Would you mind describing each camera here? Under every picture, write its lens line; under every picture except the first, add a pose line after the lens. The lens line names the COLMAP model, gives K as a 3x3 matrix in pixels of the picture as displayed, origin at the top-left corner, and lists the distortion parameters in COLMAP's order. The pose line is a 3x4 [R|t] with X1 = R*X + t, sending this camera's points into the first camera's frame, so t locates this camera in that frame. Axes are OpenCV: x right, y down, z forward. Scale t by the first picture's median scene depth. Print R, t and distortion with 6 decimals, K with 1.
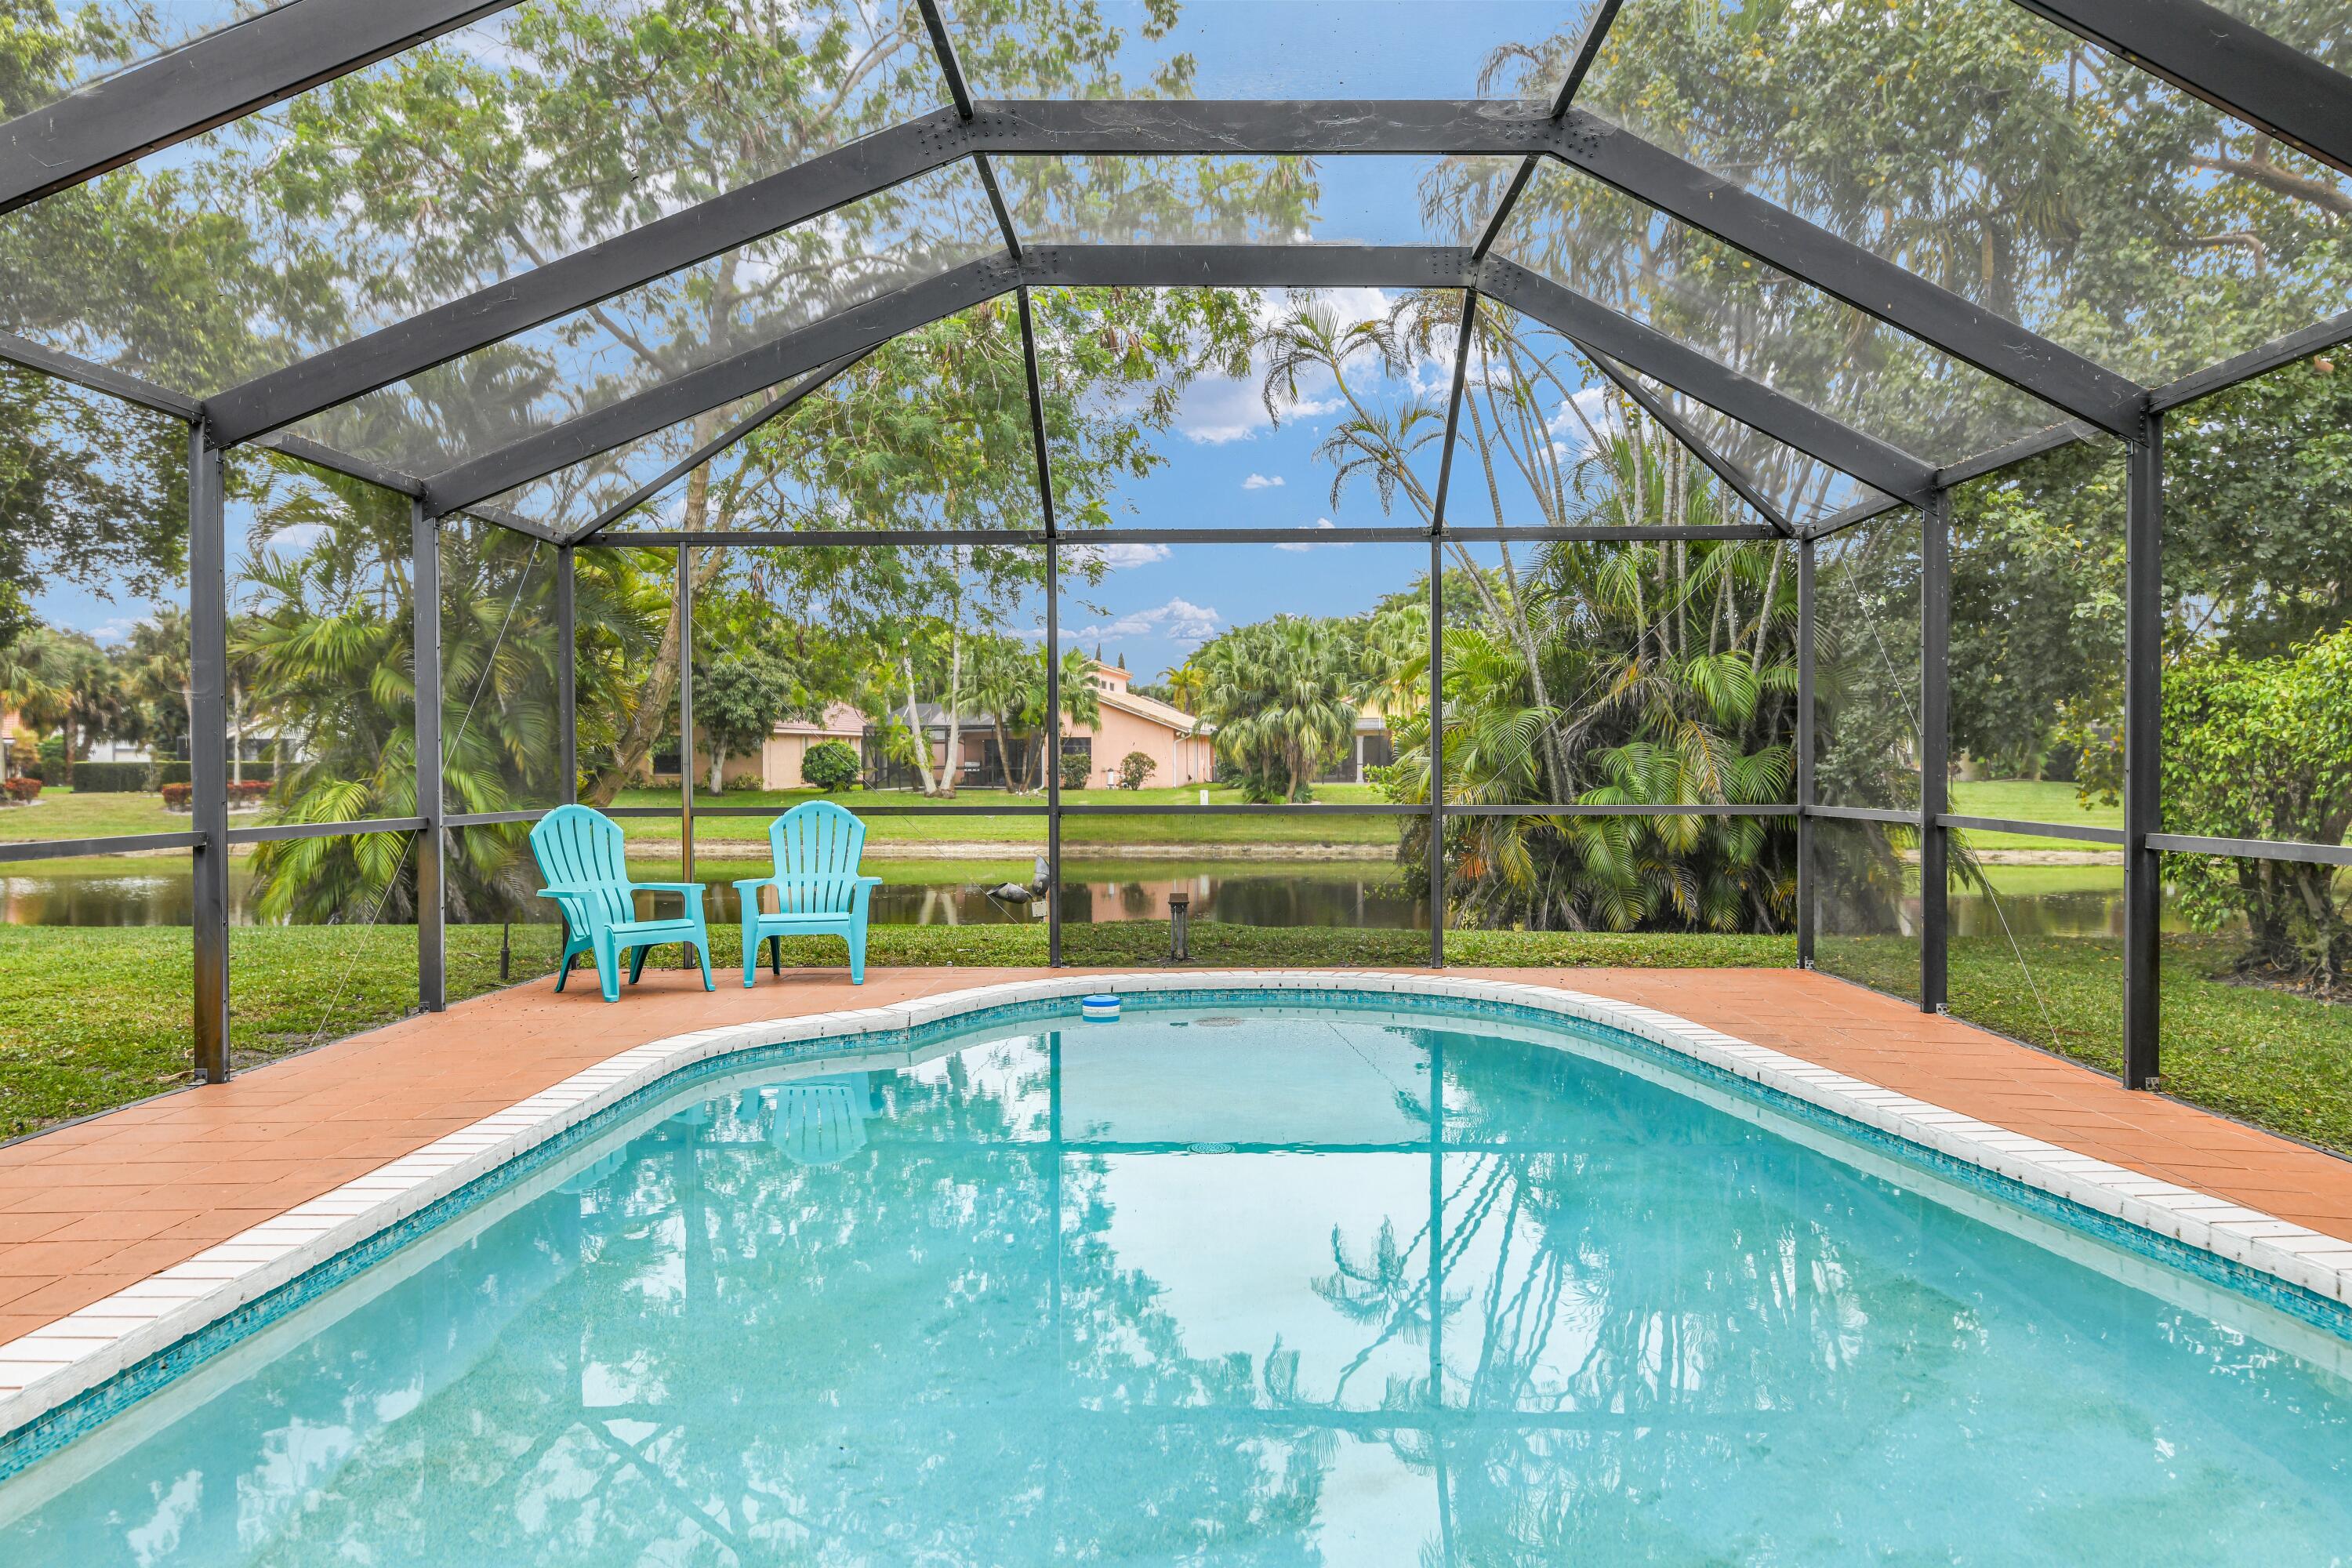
lens RADIAL K [[1781.5, 0, 1177.6], [0, 1781.5, 784.7], [0, 0, 1]] dist [-0.002641, 0.000026]
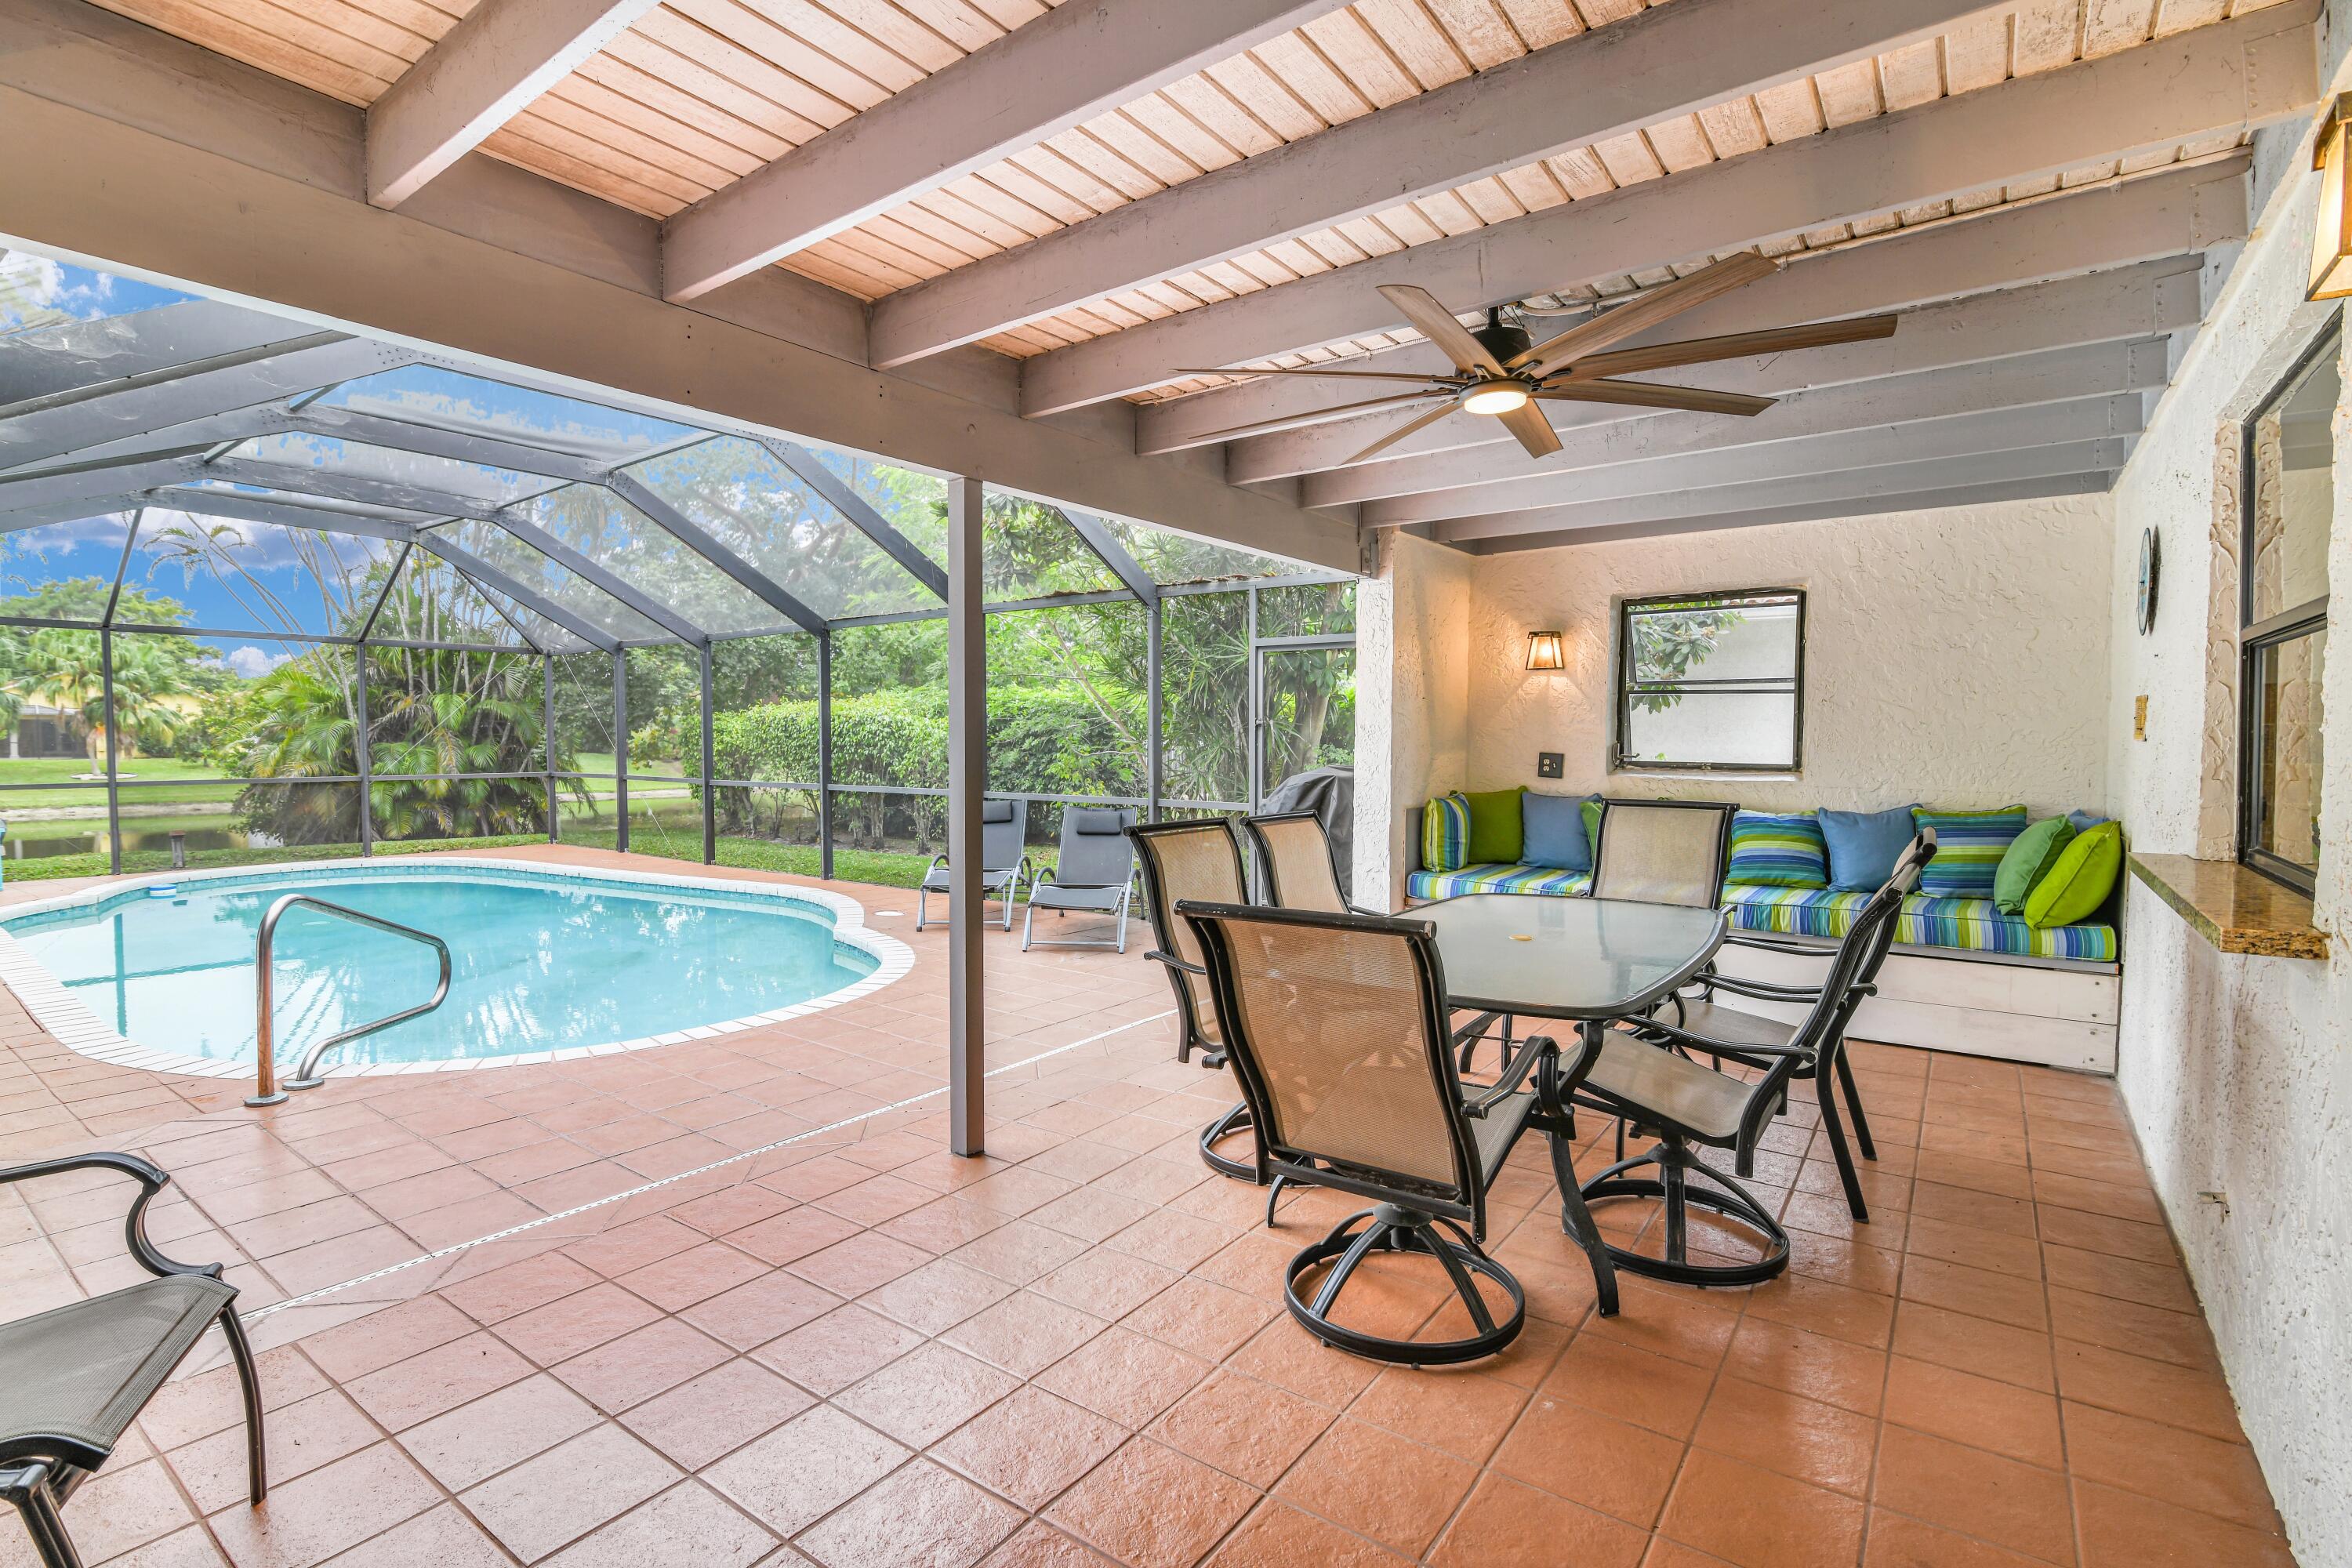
lens RADIAL K [[1140.3, 0, 1159.7], [0, 1140.3, 781.3], [0, 0, 1]] dist [-0.021604, -0.000183]
pose [[0.584052, -0.031095, 0.811120, -0.238570], [0.008660, 0.999448, 0.032079, -0.011080], [-0.811670, -0.011712, 0.583999, -0.310468]]
